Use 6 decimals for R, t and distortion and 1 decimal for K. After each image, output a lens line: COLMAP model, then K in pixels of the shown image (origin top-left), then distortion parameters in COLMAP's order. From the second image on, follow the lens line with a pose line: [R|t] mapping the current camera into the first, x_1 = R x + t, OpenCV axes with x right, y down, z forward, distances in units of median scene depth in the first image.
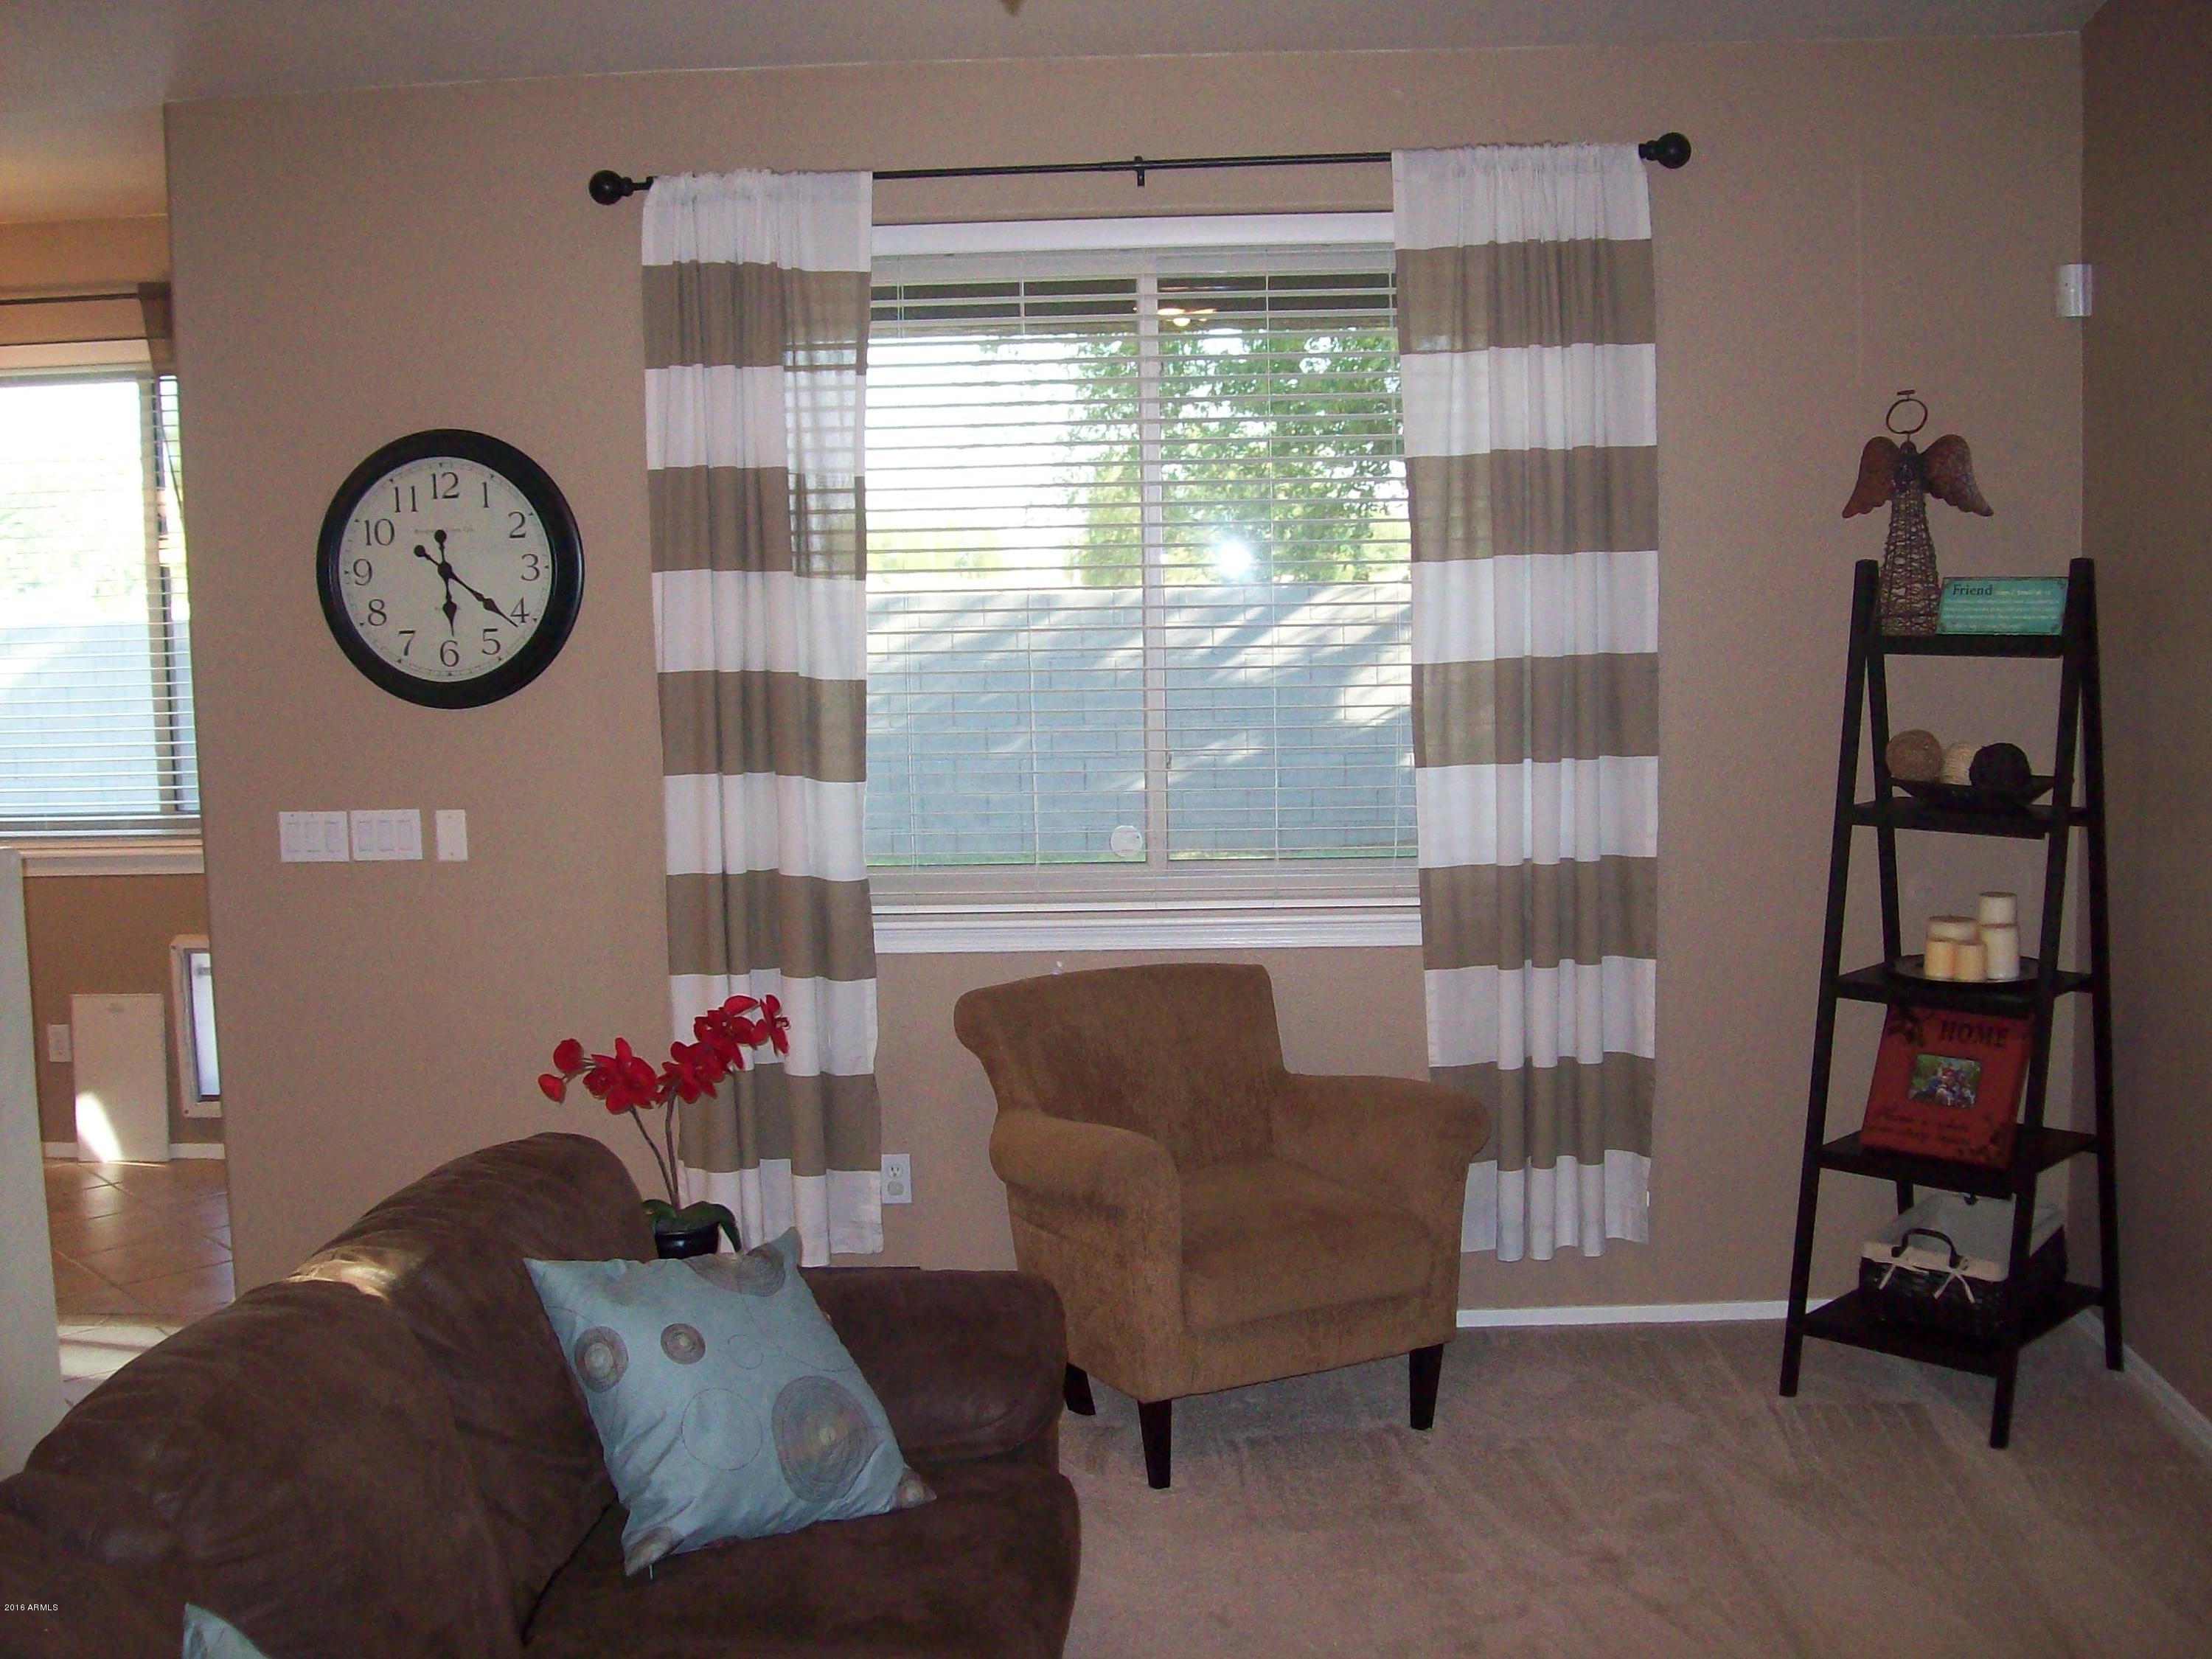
lens RADIAL K [[2399.4, 0, 1160.1], [0, 2399.4, 824.7], [0, 0, 1]] dist [-0.124098, 0.000000]
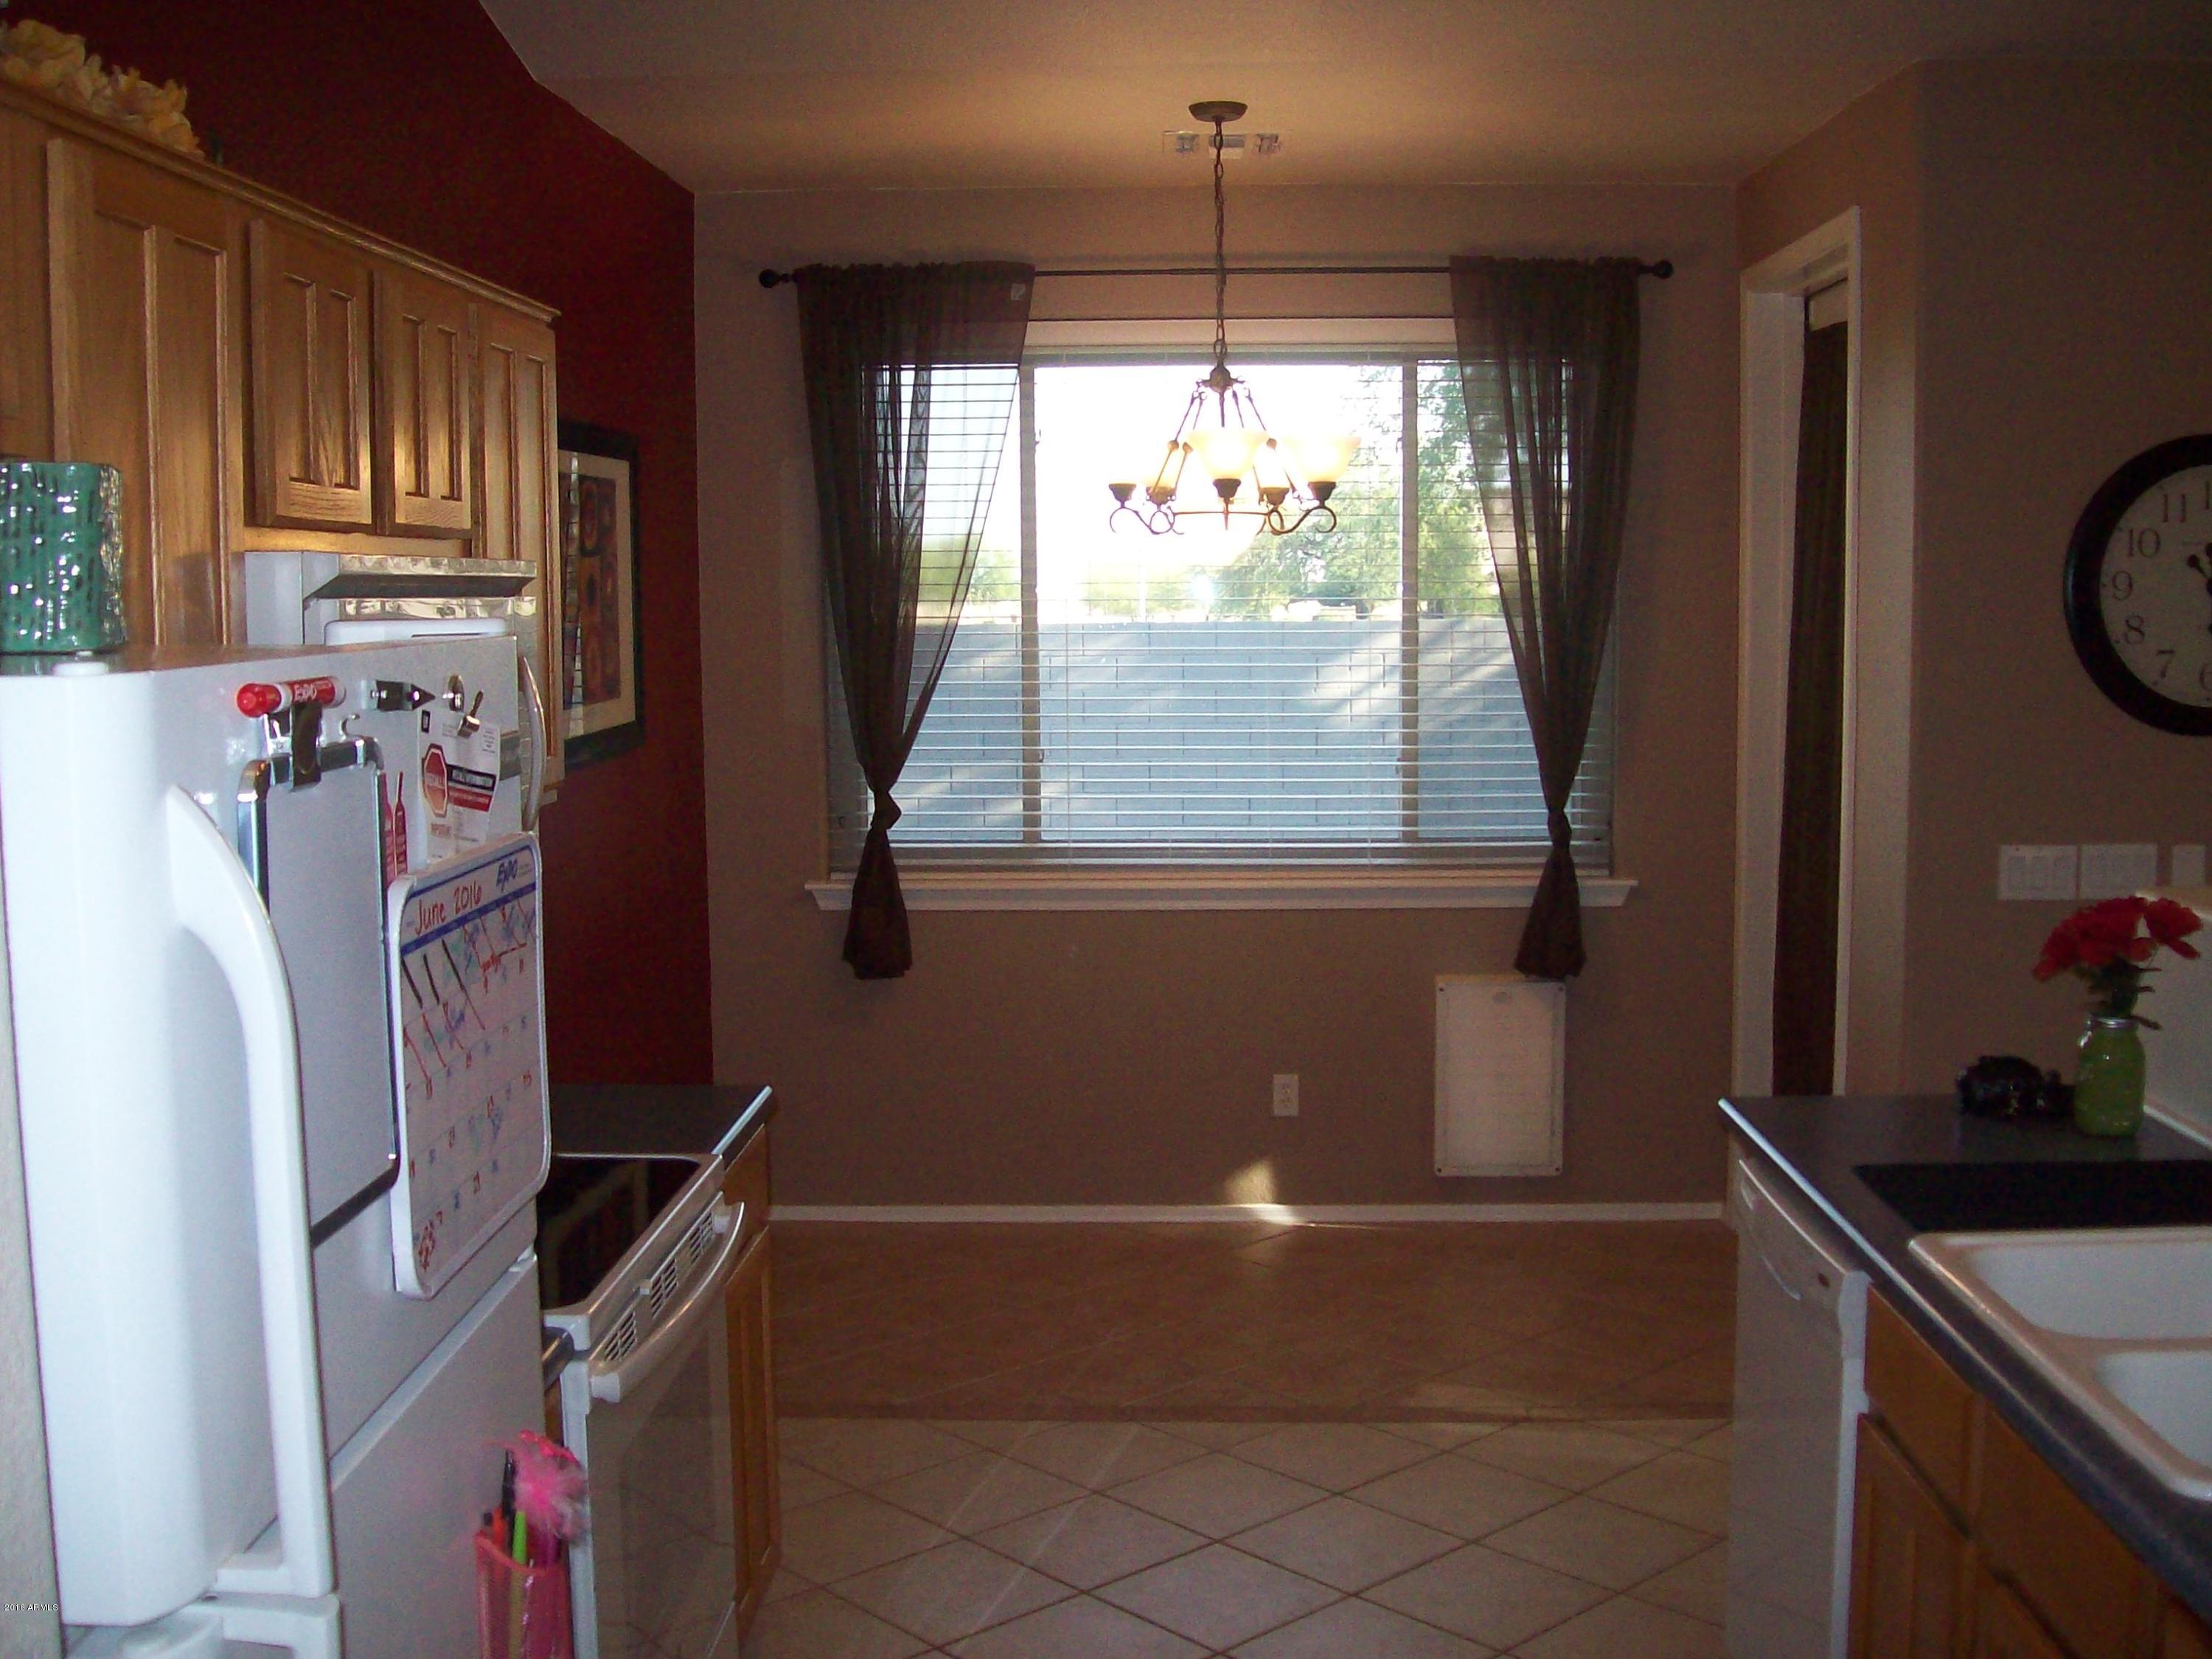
lens RADIAL K [[2399.4, 0, 1108.0], [0, 2399.4, 824.5], [0, 0, 1]] dist [-0.124098, 0.000000]
pose [[0.999714, 0.011815, 0.020815, -0.783005], [-0.011586, 0.999872, -0.011070, 0.000453], [-0.020943, 0.010826, 0.999722, 0.106325]]
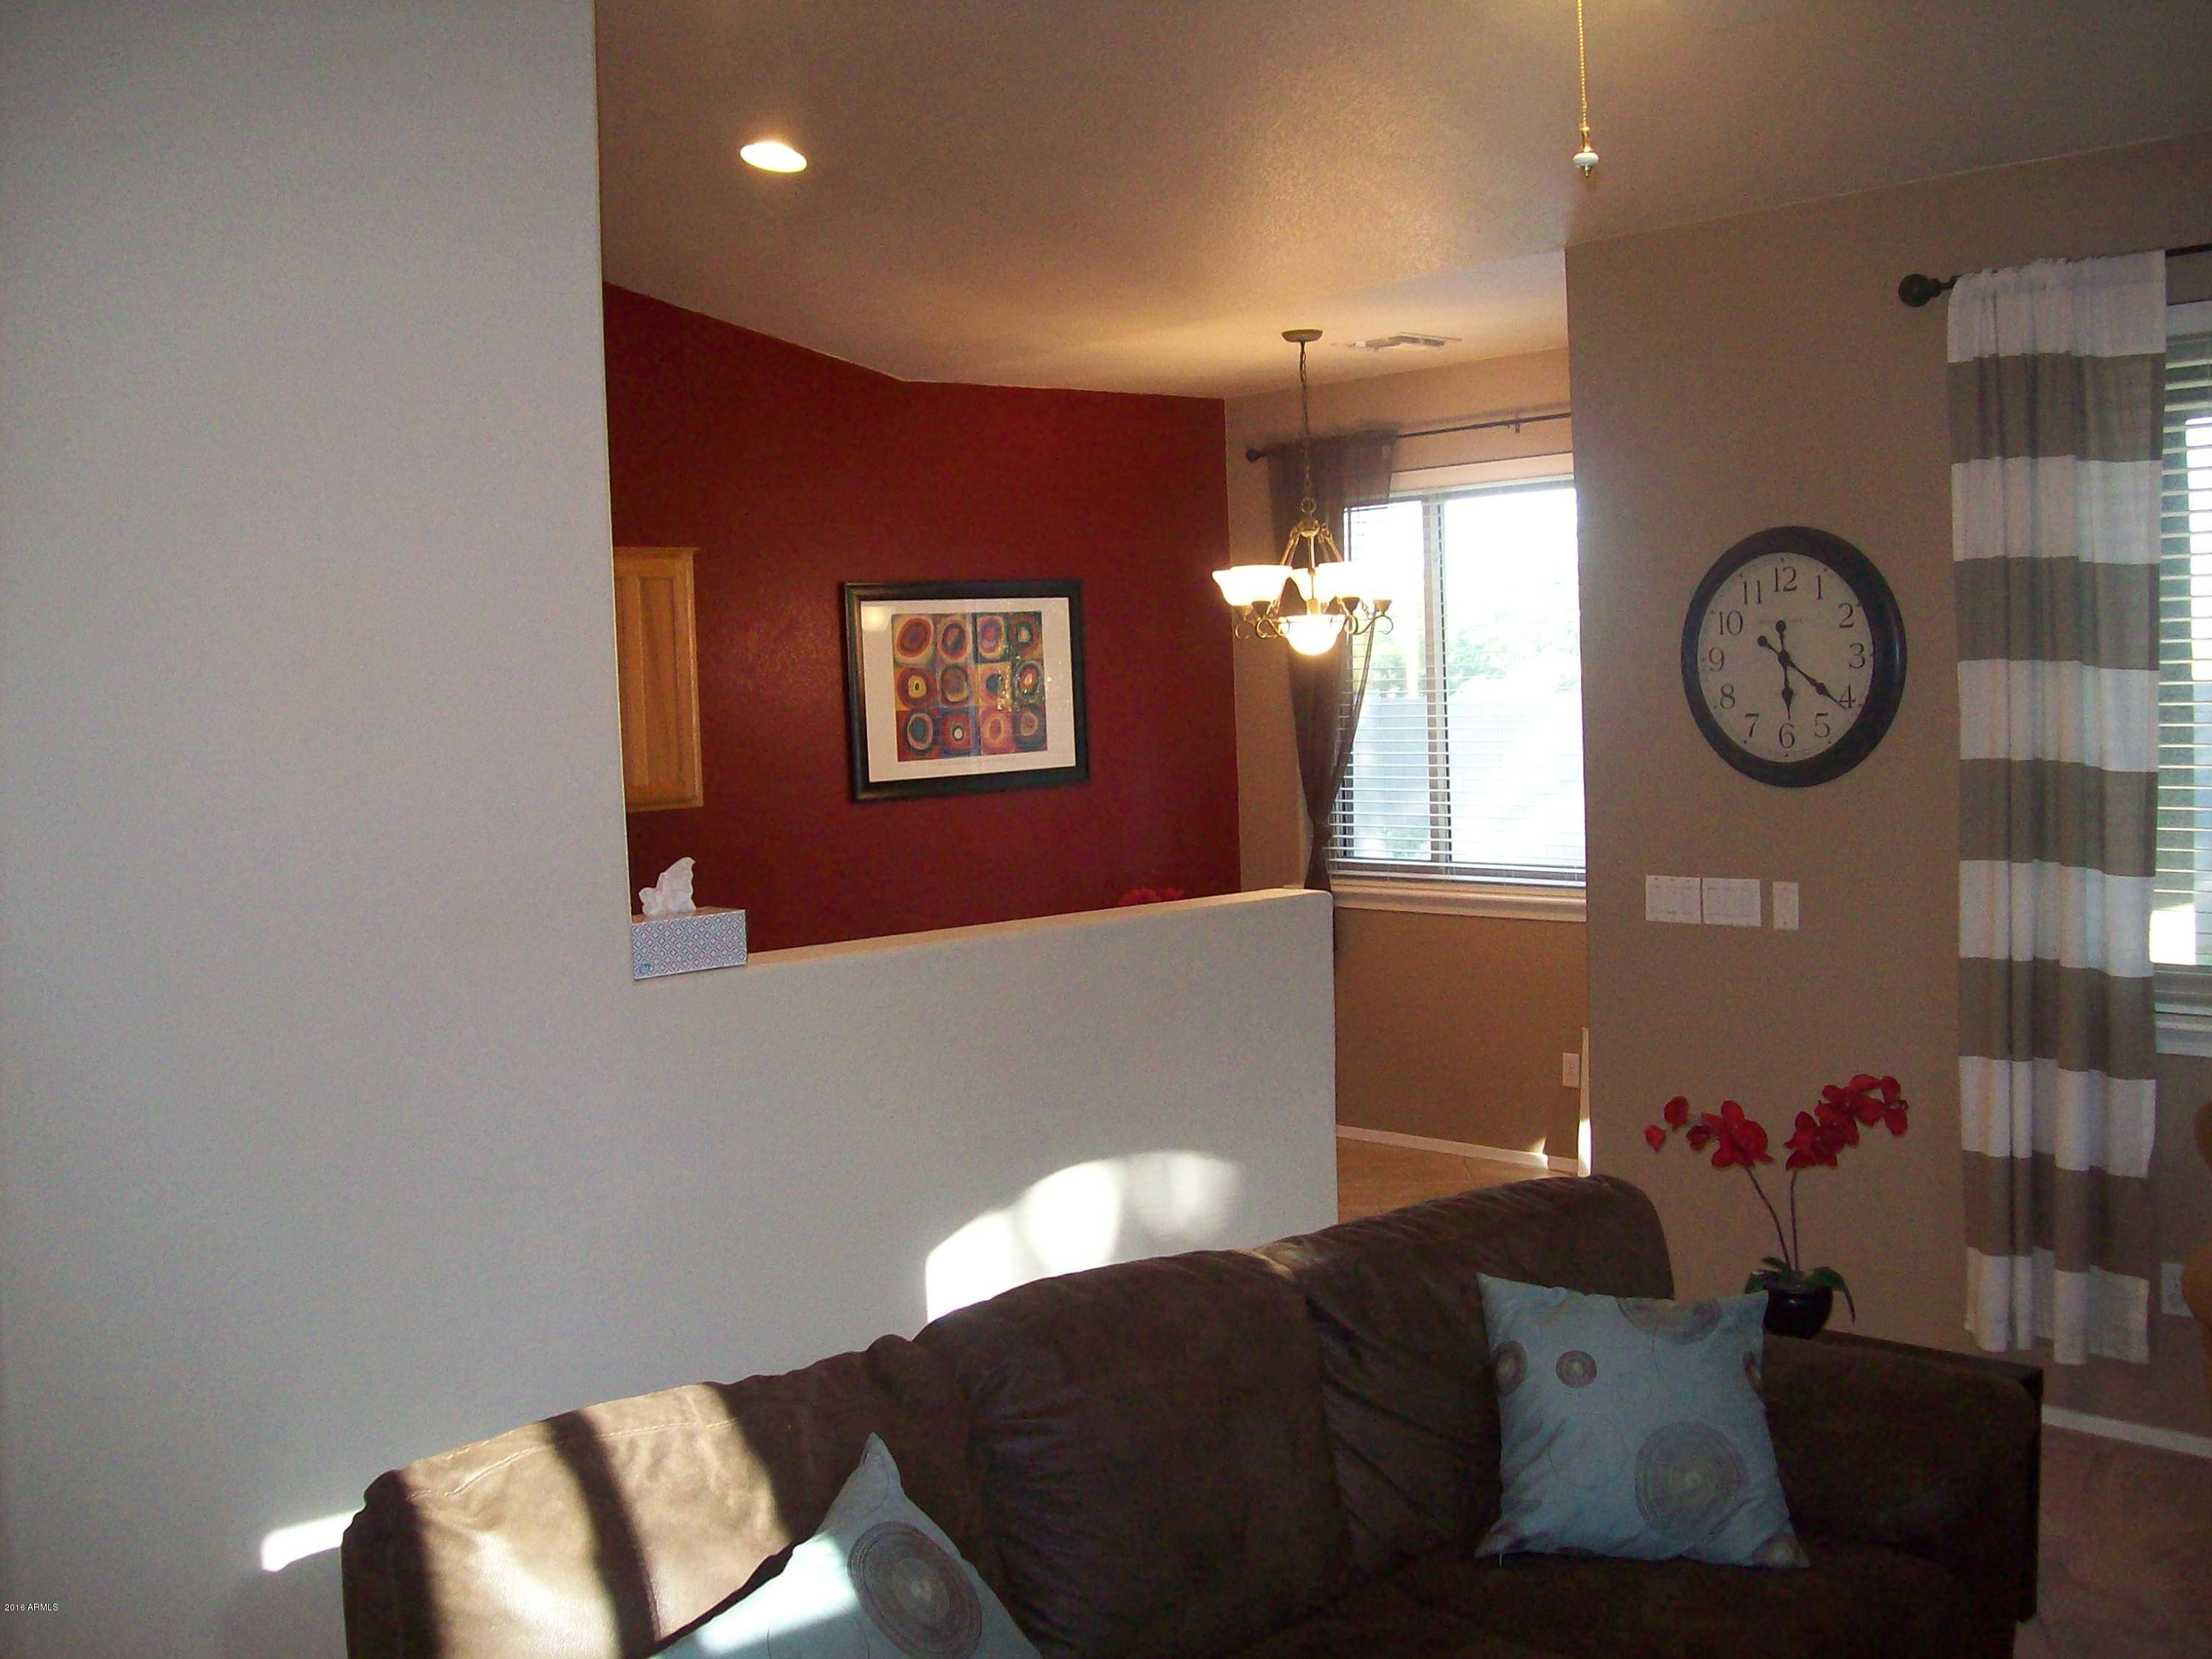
lens RADIAL K [[2399.4, 0, 1112.2], [0, 2399.4, 844.2], [0, 0, 1]] dist [-0.124098, 0.000000]
pose [[0.705762, 0.044030, -0.707079, 0.257367], [-0.056399, 0.998391, 0.005876, -0.013118], [0.706200, 0.035731, 0.707110, 0.030060]]
